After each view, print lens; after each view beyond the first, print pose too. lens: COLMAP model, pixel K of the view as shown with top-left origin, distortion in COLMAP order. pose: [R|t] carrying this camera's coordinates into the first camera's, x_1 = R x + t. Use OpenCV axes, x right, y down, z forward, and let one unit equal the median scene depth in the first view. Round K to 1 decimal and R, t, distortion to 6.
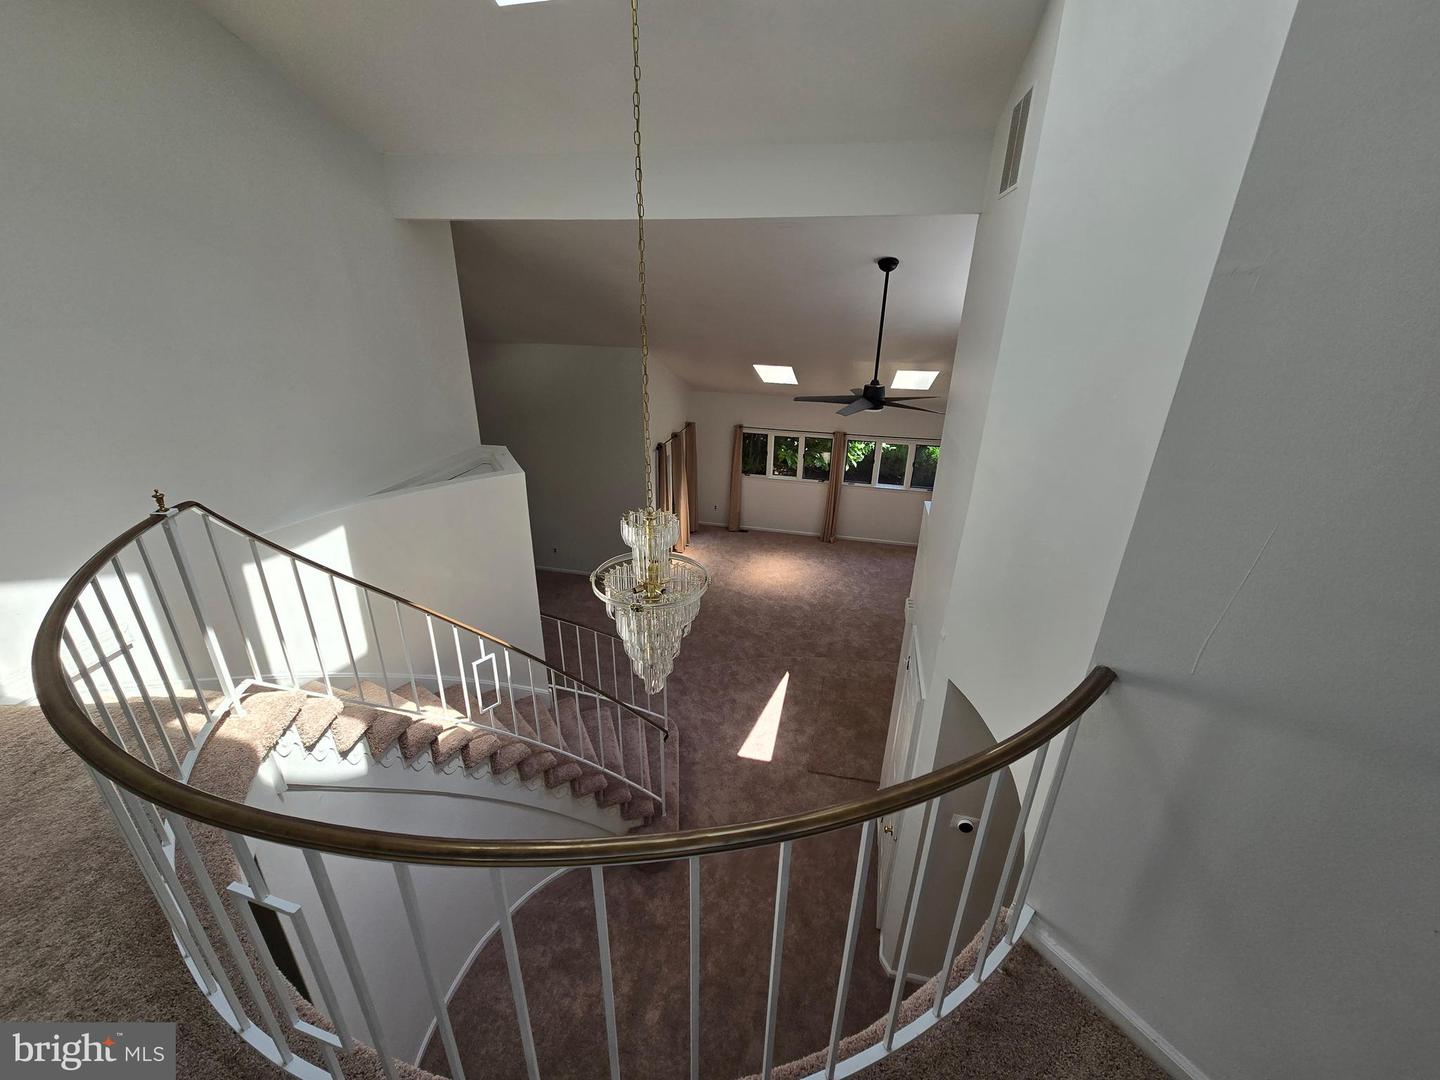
lens RADIAL K [[589.7, 0, 718.9], [0, 589.7, 540.0], [0, 0, 1]] dist [-0.001375, 0.000663]
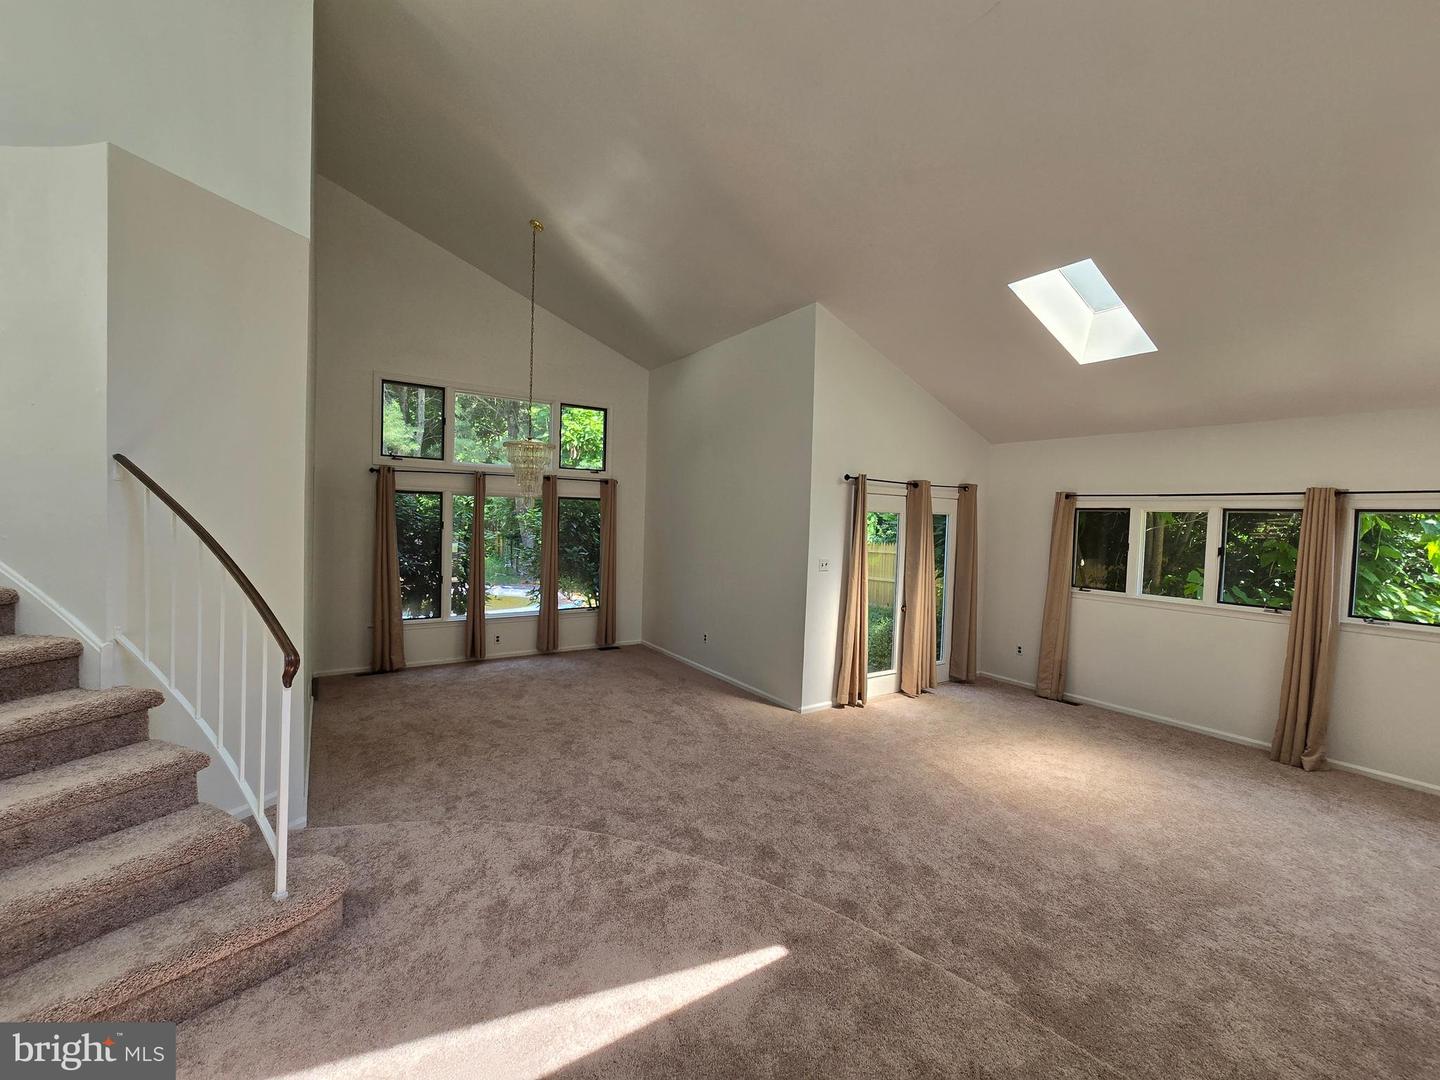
lens RADIAL K [[589.7, 0, 718.9], [0, 589.7, 540.0], [0, 0, 1]] dist [-0.001375, 0.000663]
pose [[0.728427, 0.031992, -0.684376, 0.180766], [-0.286659, 0.921501, -0.262035, 0.082062], [0.622270, 0.387056, 0.680417, 0.471300]]
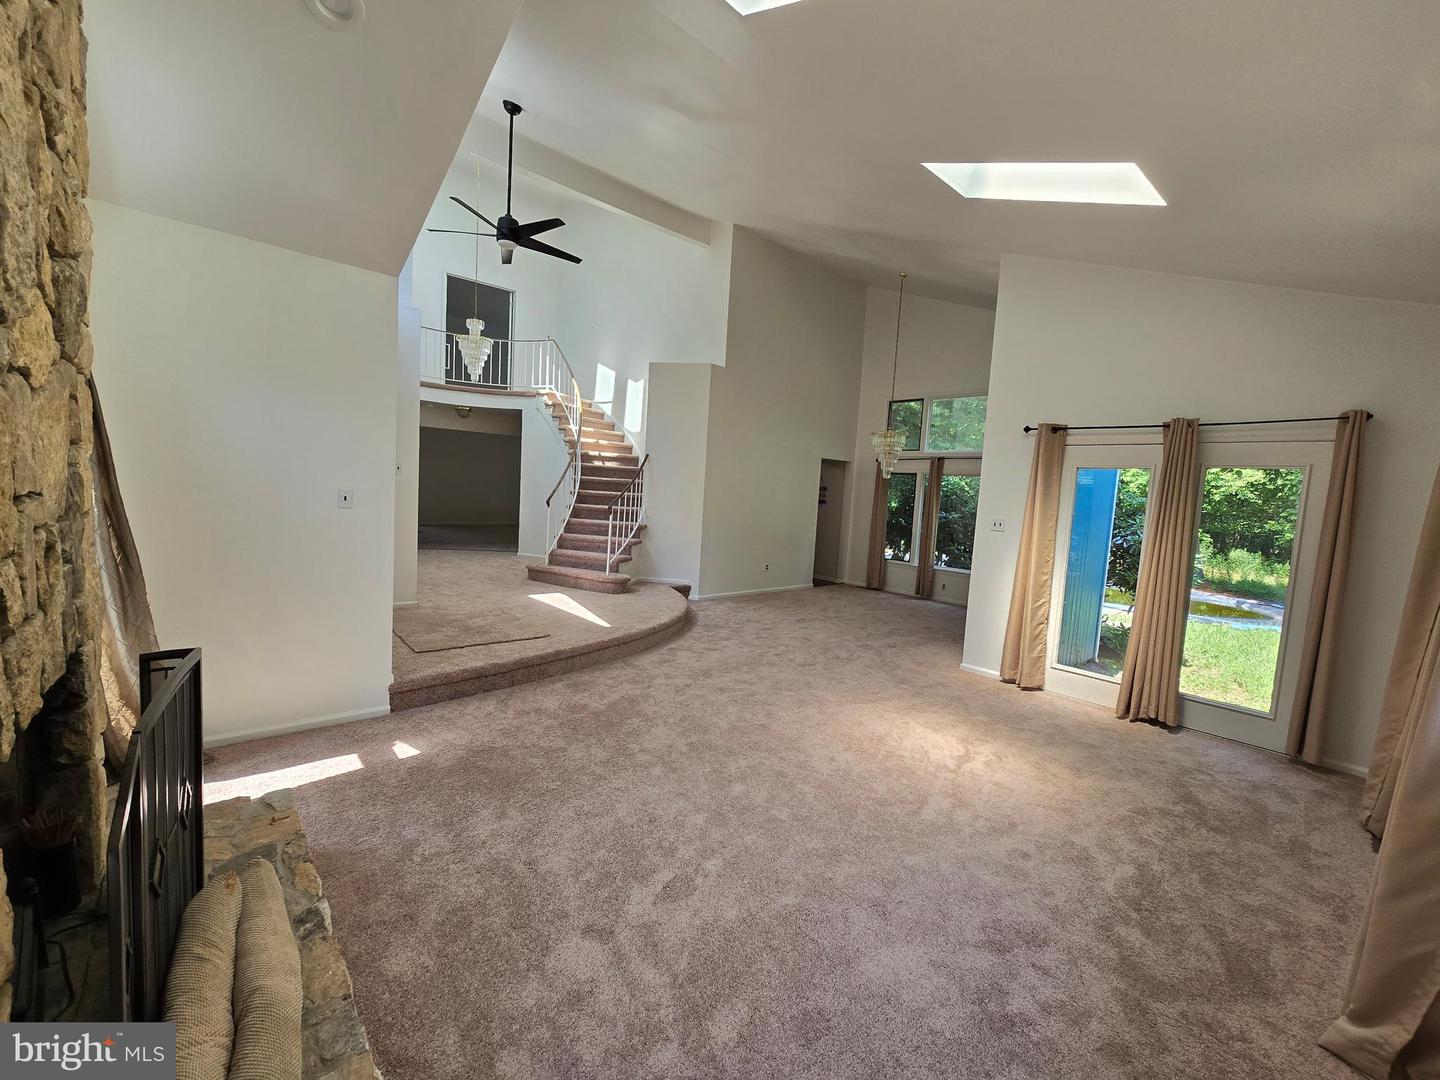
lens RADIAL K [[566.5, 0, 720.0], [0, 566.5, 540.0], [0, 0, 1]] dist [-0.000032, 0.000117]
pose [[-0.560321, 0.027546, -0.827817, 0.417633], [-0.385582, 0.875871, 0.290132, -0.096822], [0.733053, 0.481759, -0.480147, 0.953459]]
